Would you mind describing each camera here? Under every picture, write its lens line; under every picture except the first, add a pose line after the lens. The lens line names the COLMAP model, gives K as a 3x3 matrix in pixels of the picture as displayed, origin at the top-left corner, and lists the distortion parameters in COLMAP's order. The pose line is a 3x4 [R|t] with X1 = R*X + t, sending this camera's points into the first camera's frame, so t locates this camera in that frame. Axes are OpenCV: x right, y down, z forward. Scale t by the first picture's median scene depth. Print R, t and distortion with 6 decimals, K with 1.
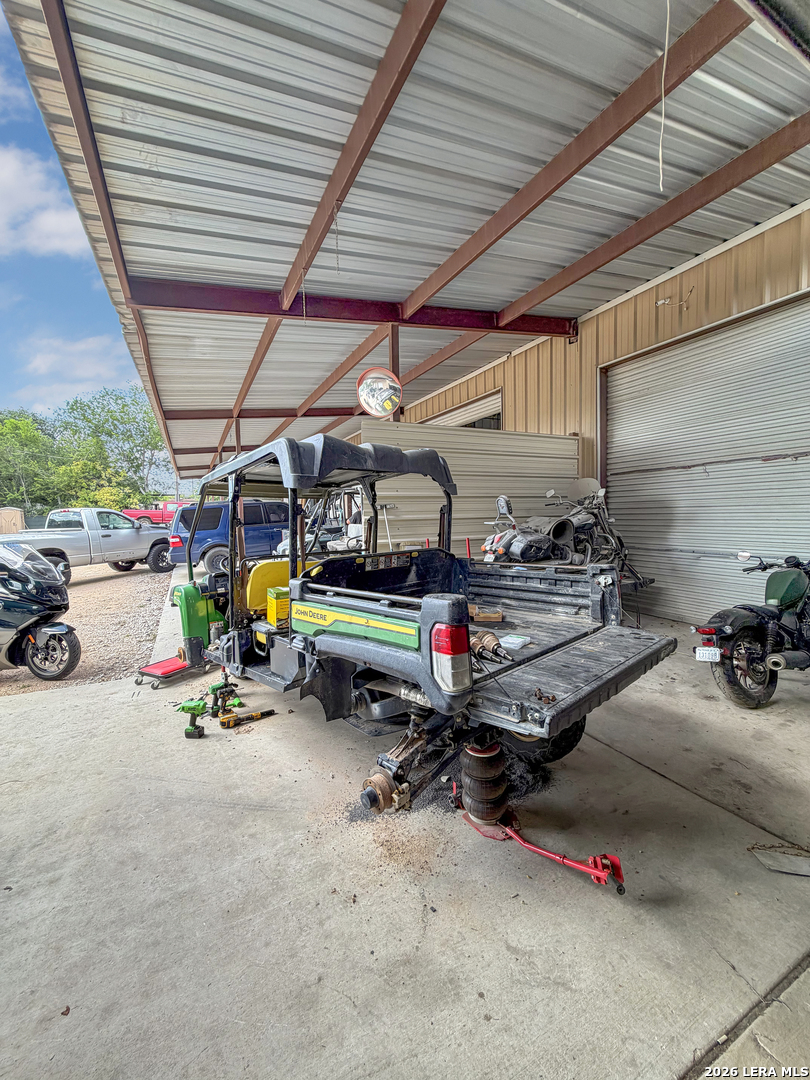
lens RADIAL K [[427.1, 0, 400.4], [0, 427.1, 539.3], [0, 0, 1]] dist [0.000045, 0.000022]
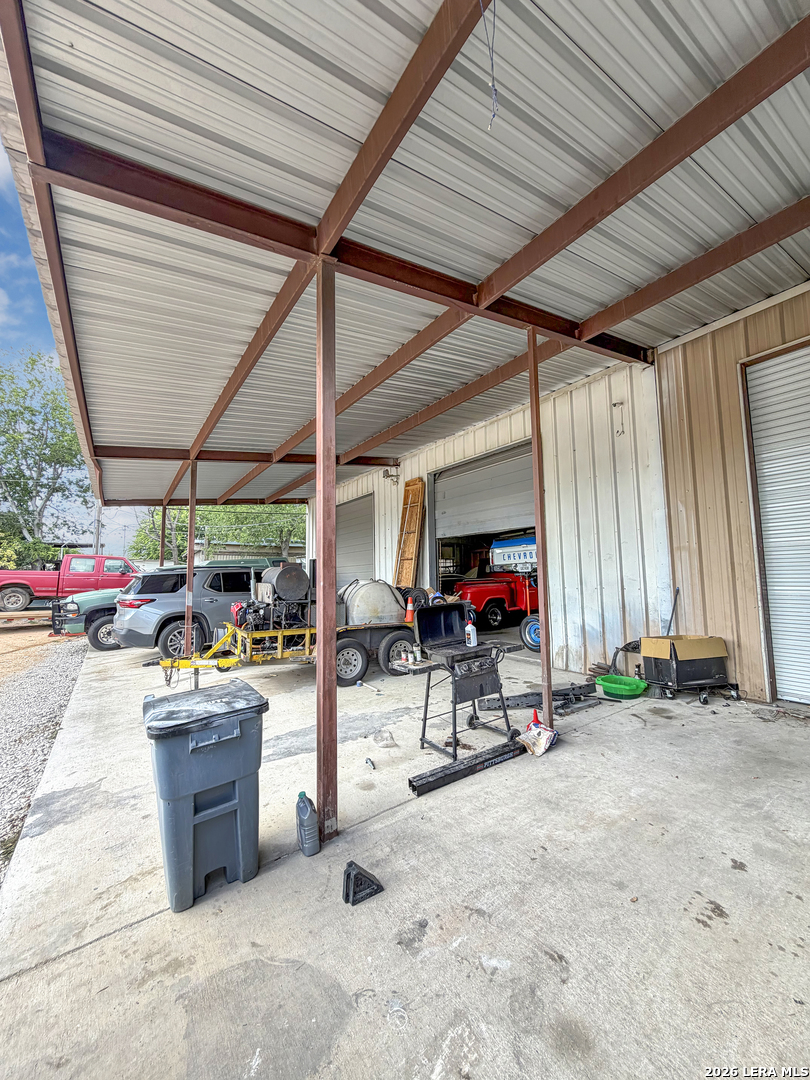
lens RADIAL K [[427.1, 0, 409.5], [0, 427.1, 544.4], [0, 0, 1]] dist [0.000045, 0.000022]
pose [[0.990003, 0.023309, 0.139107, -0.146124], [-0.002234, 0.988718, -0.149773, -0.016492], [-0.141029, 0.147965, 0.978886, 0.293375]]
